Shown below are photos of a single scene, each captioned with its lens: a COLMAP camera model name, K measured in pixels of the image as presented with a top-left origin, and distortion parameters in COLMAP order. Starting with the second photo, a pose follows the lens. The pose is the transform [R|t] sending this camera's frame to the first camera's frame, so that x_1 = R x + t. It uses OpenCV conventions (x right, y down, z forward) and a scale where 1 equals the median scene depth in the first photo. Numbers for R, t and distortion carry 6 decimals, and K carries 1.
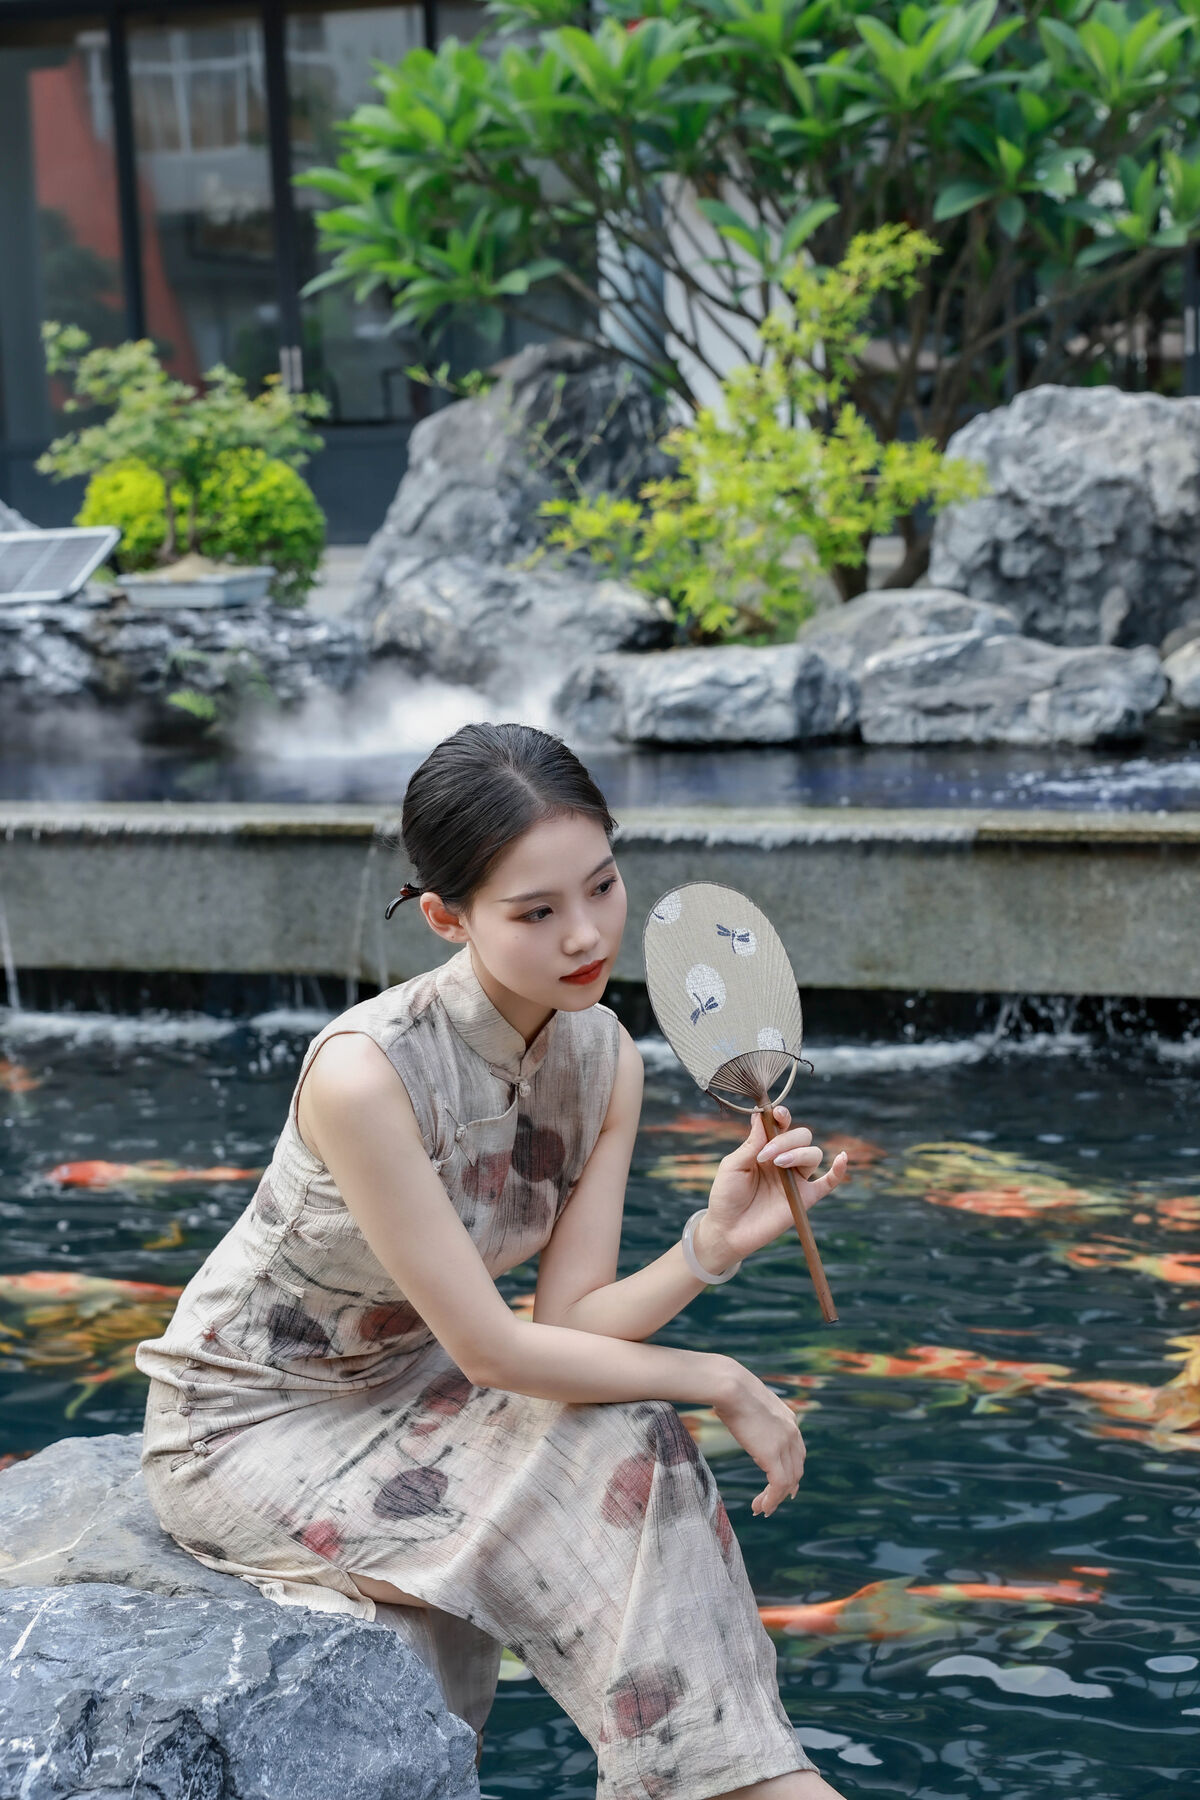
lens RADIAL K [[2832.9, 0, 571.9], [0, 2832.9, 944.4], [0, 0, 1]] dist [-0.012593, 0.000000]
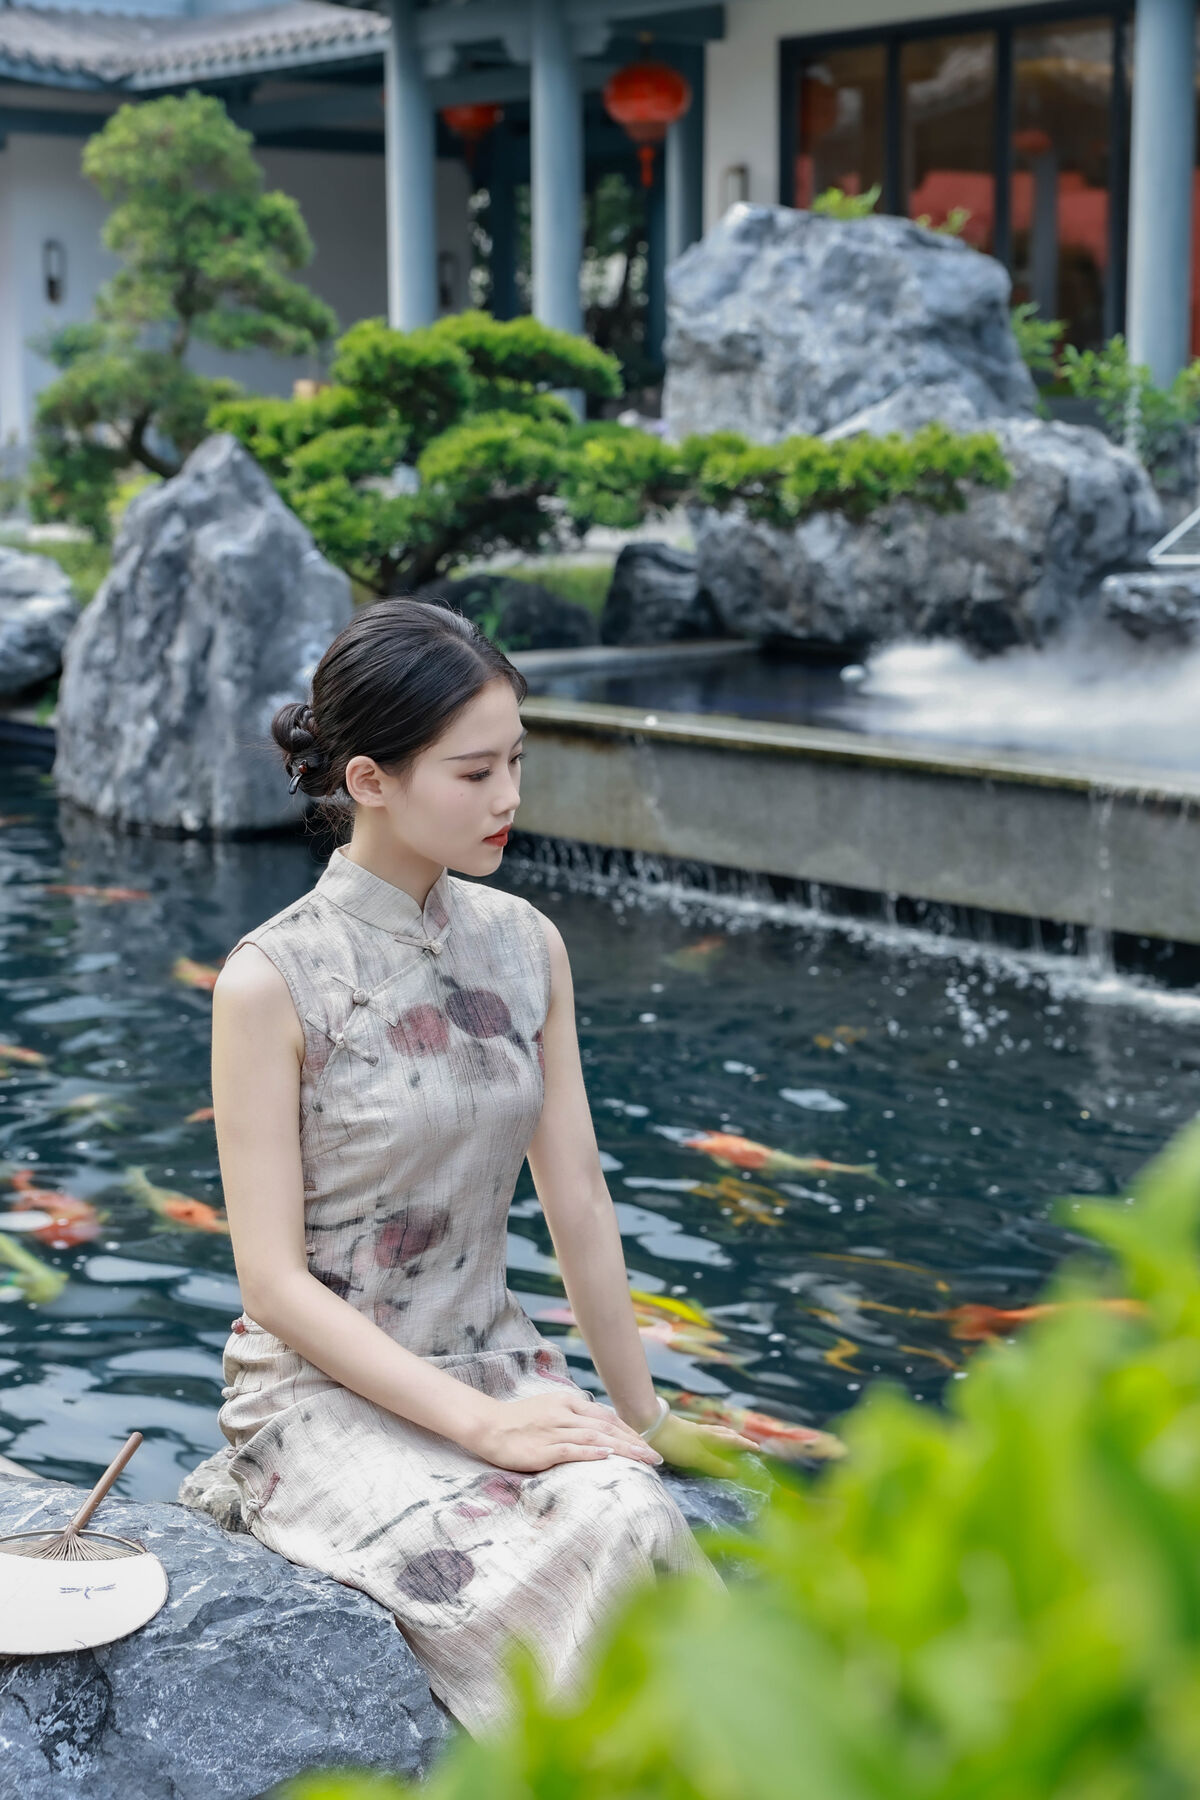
lens RADIAL K [[2825.2, 0, 594.1], [0, 2825.2, 888.6], [0, 0, 1]] dist [-0.034438, 0.000000]
pose [[0.855762, 0.113331, -0.504805, 0.130495], [-0.112503, 0.993128, 0.032243, -0.016006], [0.504990, 0.029199, 0.862631, 0.042652]]
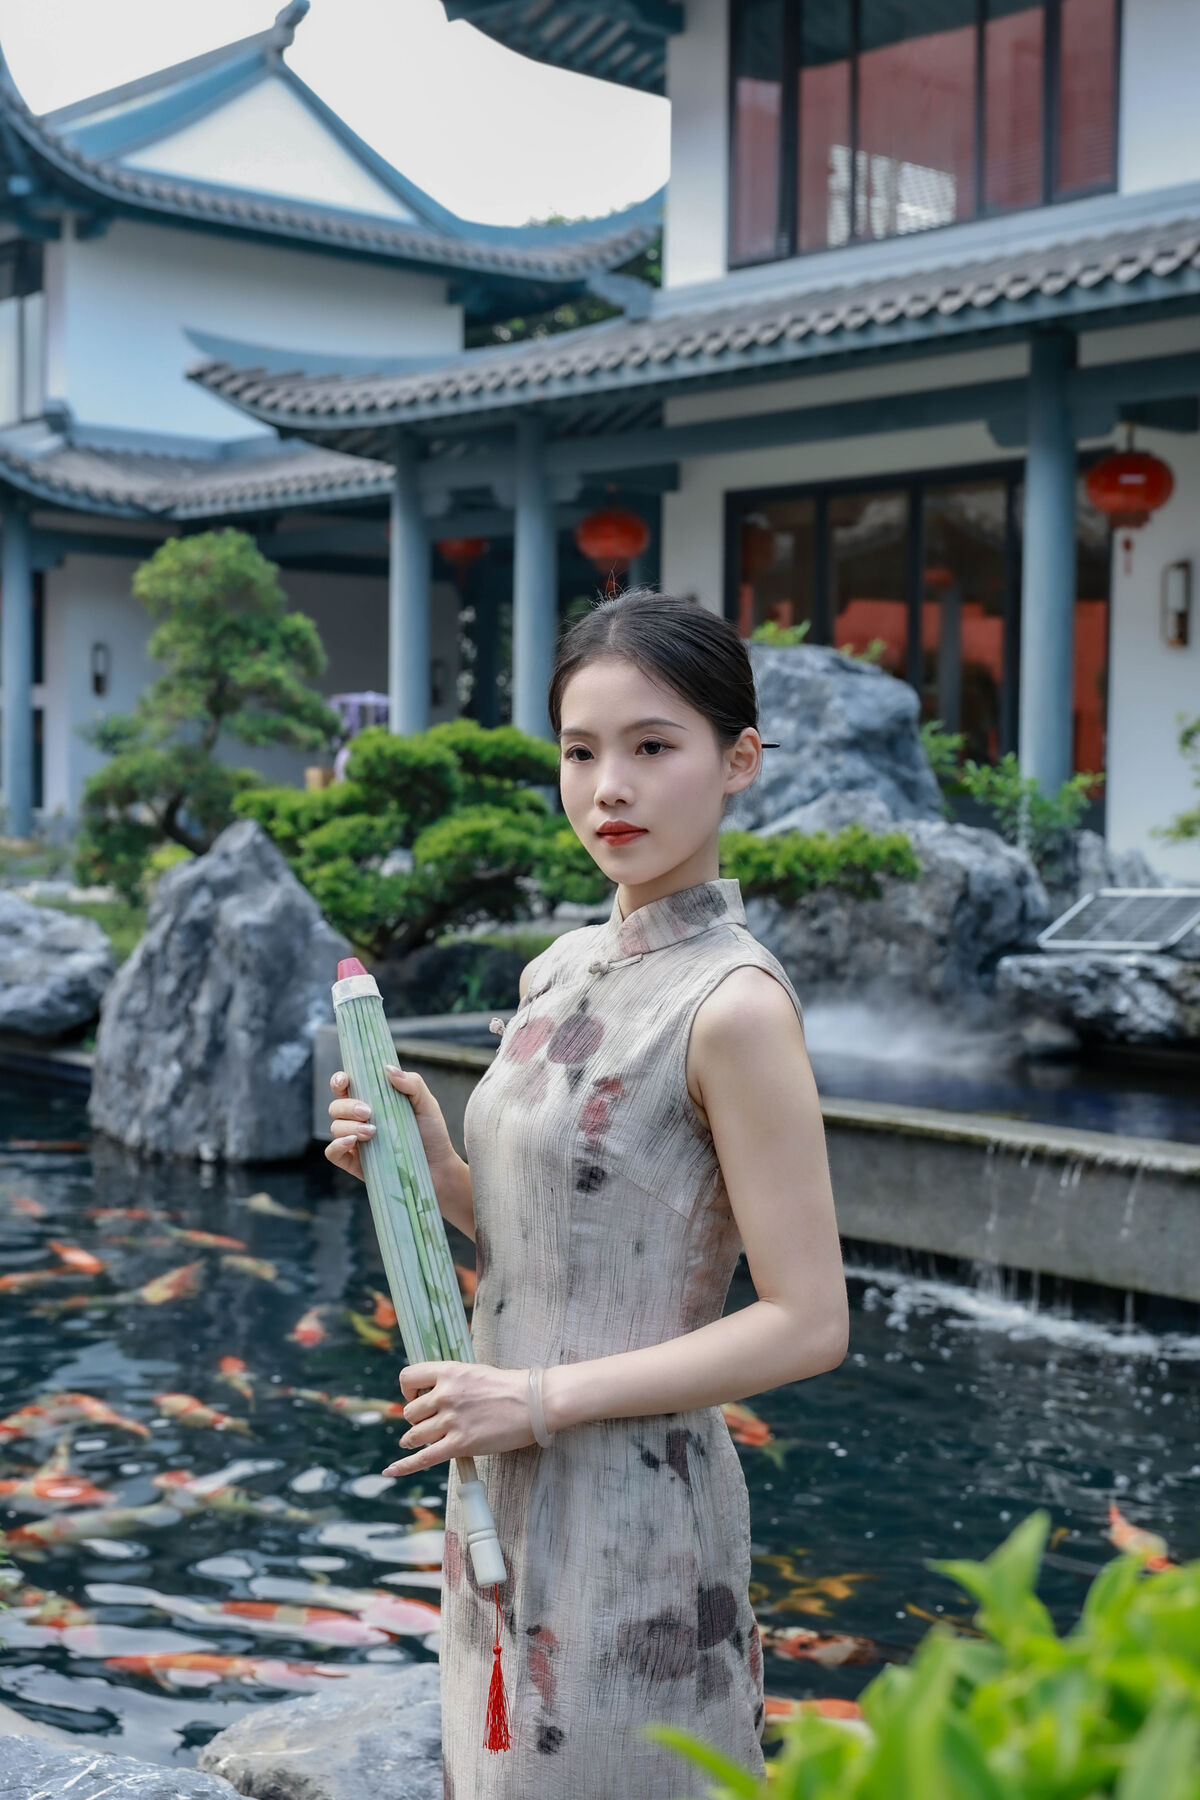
lens RADIAL K [[2478.4, 0, 582.7], [0, 2478.4, 882.2], [0, 0, 1]] dist [-0.005062, 0.000000]
pose [[0.859625, 0.062829, -0.507047, 0.138200], [-0.130666, 0.986442, -0.099293, -0.020778], [0.493934, 0.151609, 0.856180, 0.024153]]
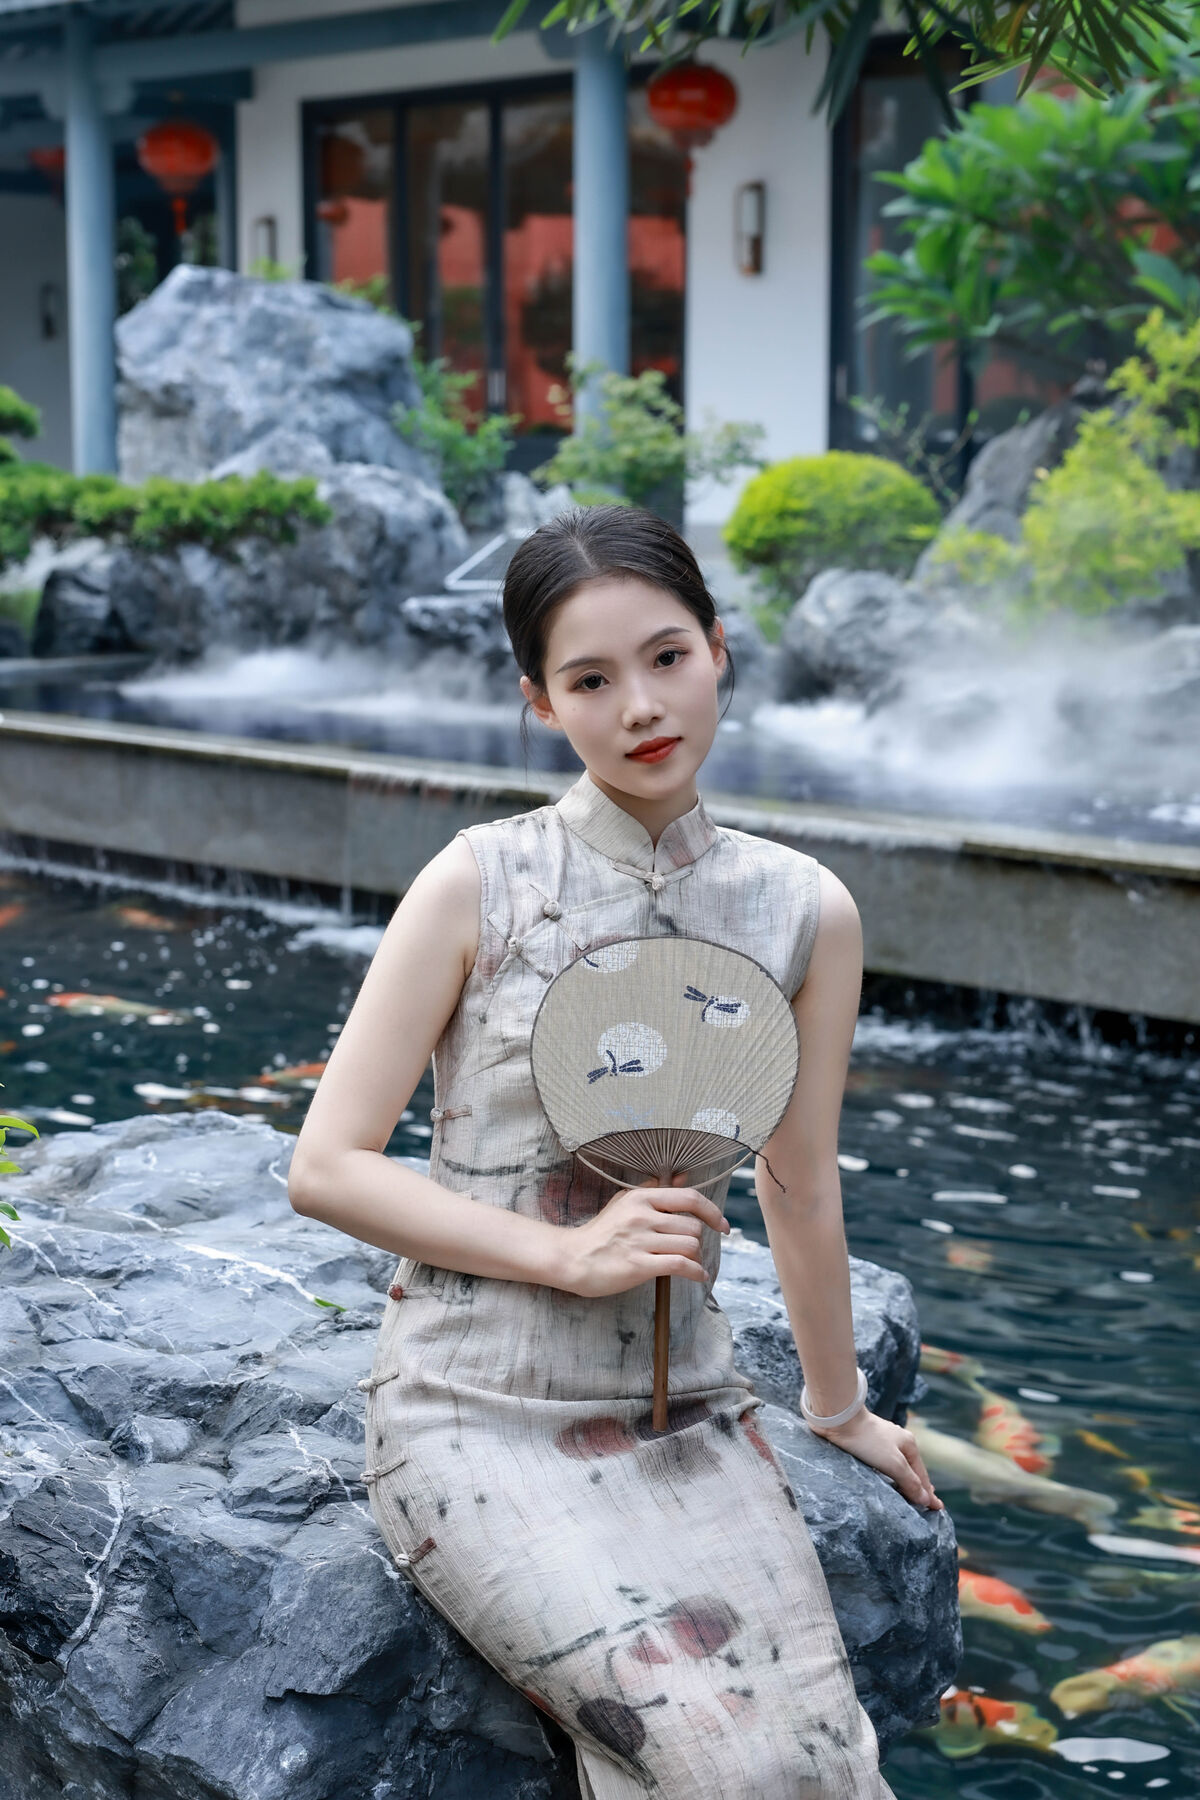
lens RADIAL K [[2800.2, 0, 605.6], [0, 2800.2, 907.9], [0, 0, 1]] dist [0.045671, 0.000000]
pose [[0.904710, 0.105483, -0.412762, 0.375232], [-0.106351, 0.994108, 0.020944, -0.017810], [0.412539, 0.024949, 0.910598, -0.061125]]
